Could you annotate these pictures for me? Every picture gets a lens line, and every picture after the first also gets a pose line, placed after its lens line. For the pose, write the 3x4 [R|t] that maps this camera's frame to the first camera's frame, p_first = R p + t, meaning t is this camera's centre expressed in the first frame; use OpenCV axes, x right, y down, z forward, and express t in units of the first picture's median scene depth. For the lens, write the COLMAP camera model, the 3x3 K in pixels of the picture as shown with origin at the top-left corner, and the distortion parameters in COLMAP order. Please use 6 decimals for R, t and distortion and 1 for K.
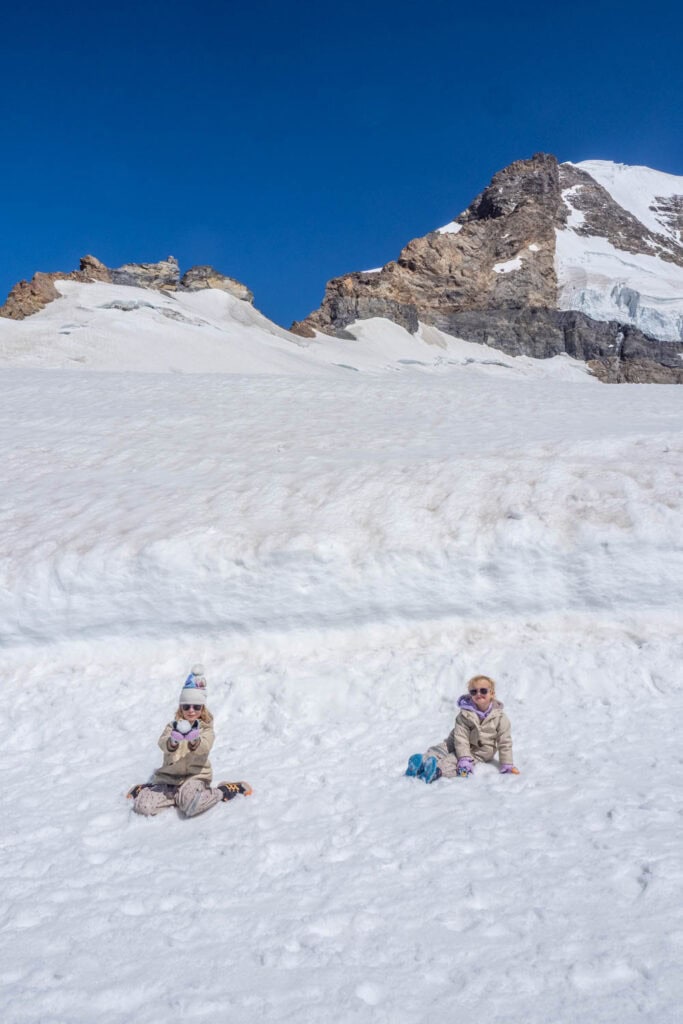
lens RADIAL K [[752.4, 0, 341.2], [0, 752.4, 504.8], [0, 0, 1]] dist [0.004086, -0.008015]
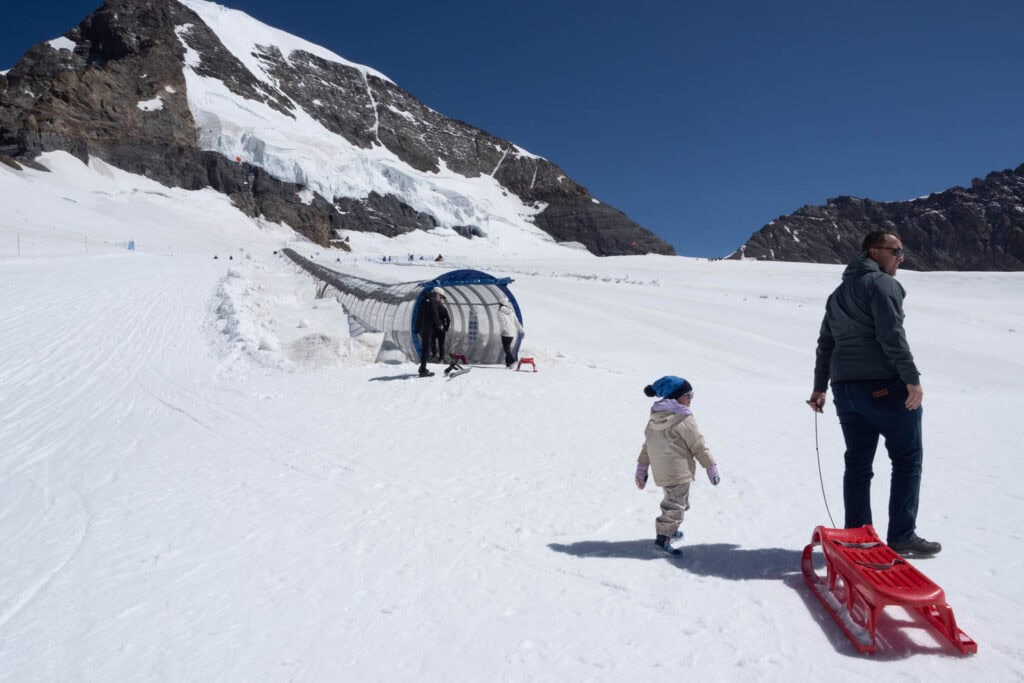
lens RADIAL K [[752.4, 0, 529.8], [0, 752.4, 344.5], [0, 0, 1]] dist [0.004086, -0.008015]
pose [[0.732306, -0.067702, 0.677602, -0.160539], [0.046874, 0.997697, 0.049025, 0.017349], [-0.679361, -0.004140, 0.733793, -0.238681]]
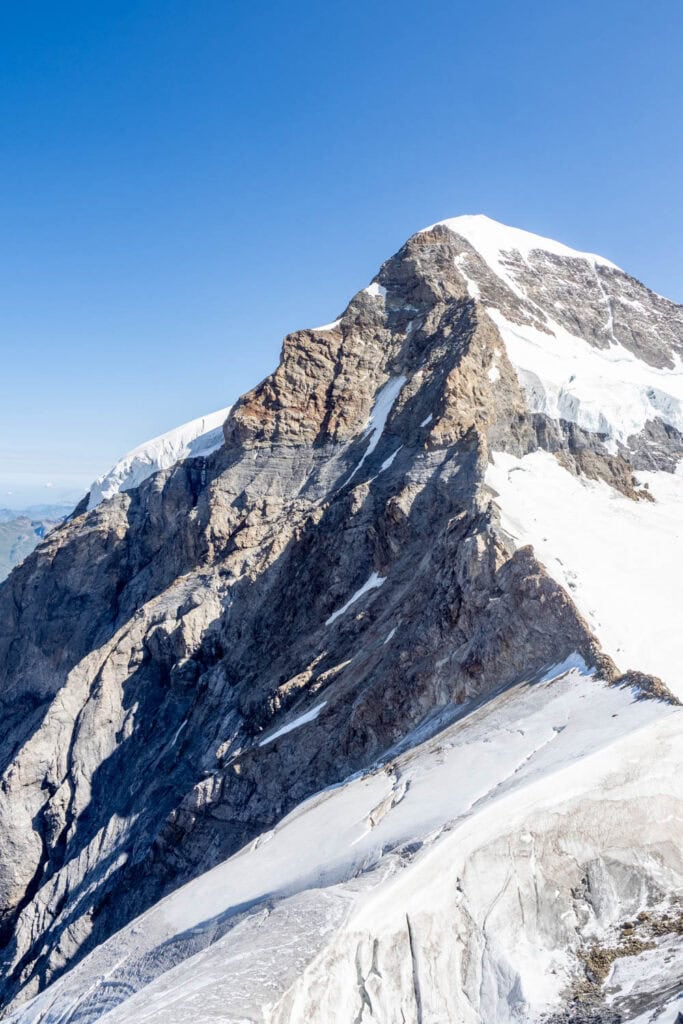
lens RADIAL K [[752.4, 0, 367.3], [0, 752.4, 508.0], [0, 0, 1]] dist [0.004086, -0.008015]
pose [[0.930688, -0.052815, 0.361980, -0.487041], [0.020515, 0.995501, 0.092503, -0.217934], [-0.365237, -0.078665, 0.927585, -0.169972]]
